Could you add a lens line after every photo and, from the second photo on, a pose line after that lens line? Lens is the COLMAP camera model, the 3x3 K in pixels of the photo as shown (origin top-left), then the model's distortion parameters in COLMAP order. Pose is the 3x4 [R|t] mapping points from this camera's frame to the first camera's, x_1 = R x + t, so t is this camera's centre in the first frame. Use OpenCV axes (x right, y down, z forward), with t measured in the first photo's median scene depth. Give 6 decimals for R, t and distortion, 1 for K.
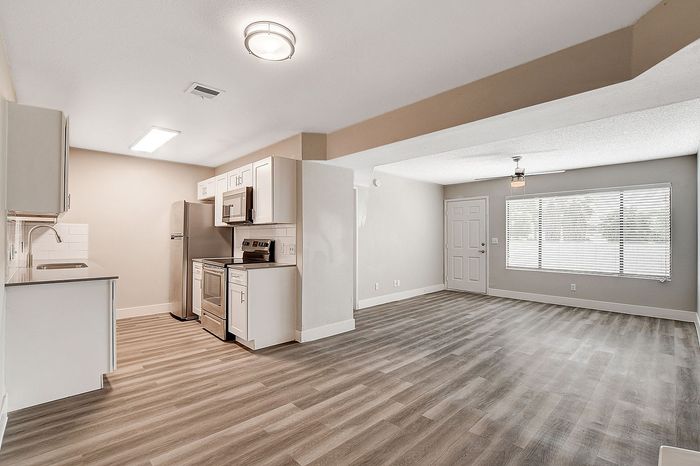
lens RADIAL K [[321.9, 0, 346.0], [0, 321.9, 234.4], [0, 0, 1]] dist [-0.017577, 0.001380]
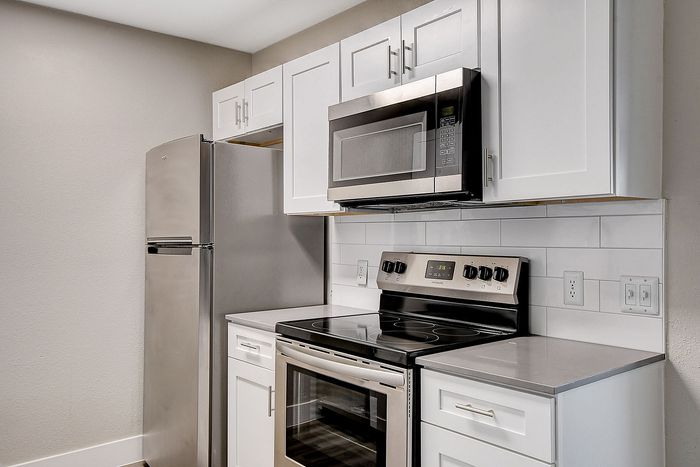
lens RADIAL K [[585.1, 0, 345.5], [0, 585.1, 235.8], [0, 0, 1]] dist [0.087069, -0.001155]
pose [[0.998168, -0.009593, -0.059731, -0.341410], [0.010120, 0.999912, 0.008526, -0.008725], [0.059644, -0.009114, 0.998178, 0.435118]]
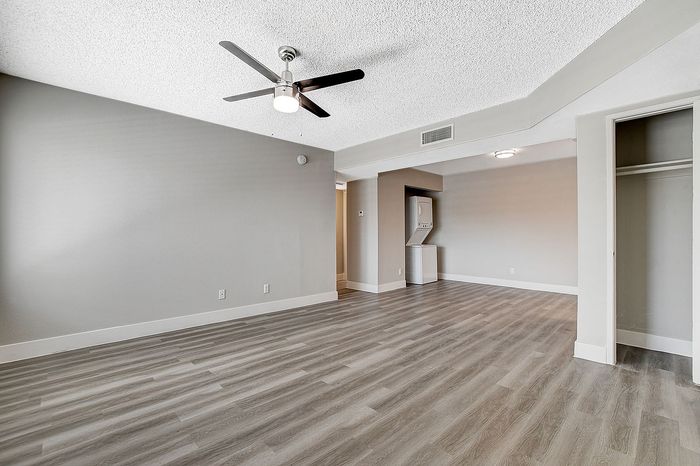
lens RADIAL K [[307.4, 0, 347.3], [0, 307.4, 236.9], [0, 0, 1]] dist [-0.005278, 0.000067]
pose [[-0.999992, -0.002240, 0.003260, 0.492011], [-0.002245, 0.999996, -0.001612, 0.049571], [-0.003257, -0.001619, -0.999993, 1.625328]]
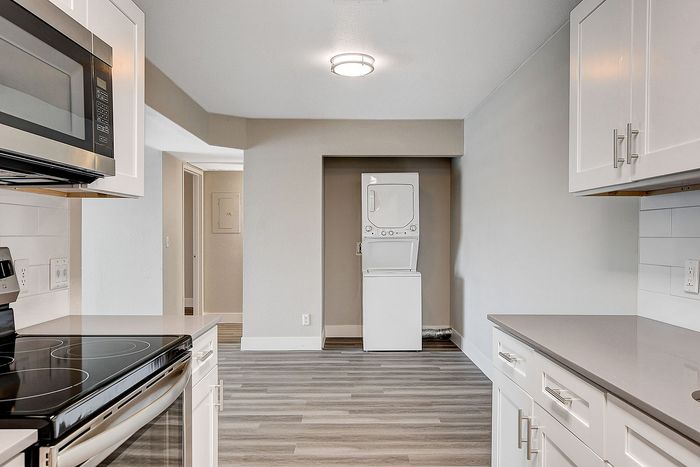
lens RADIAL K [[505.2, 0, 343.8], [0, 505.2, 242.4], [0, 0, 1]] dist [0.003800, 0.006646]
pose [[-0.722283, -0.016363, 0.691404, -0.662197], [-0.012423, 0.999866, 0.010685, 0.004075], [-0.691486, -0.000872, -0.722390, 1.048188]]
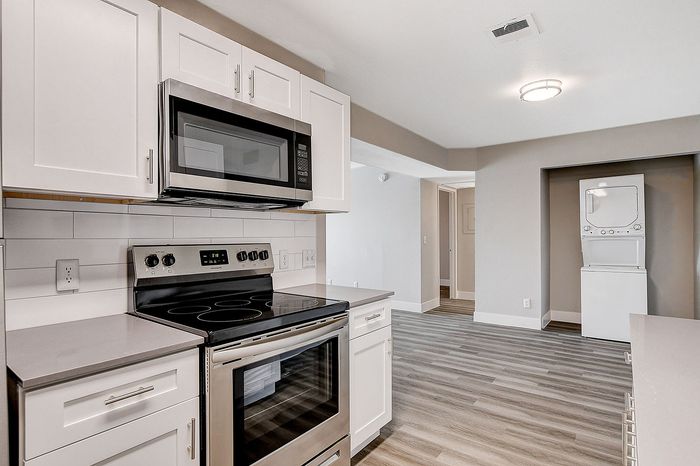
lens RADIAL K [[362.0, 0, 349.6], [0, 362.0, 235.1], [0, 0, 1]] dist [-0.001148, 0.002713]
pose [[-0.162268, -0.002792, 0.986743, -0.729064], [-0.004647, 0.999987, 0.002065, 0.002351], [-0.986736, -0.004251, -0.162279, 0.921798]]
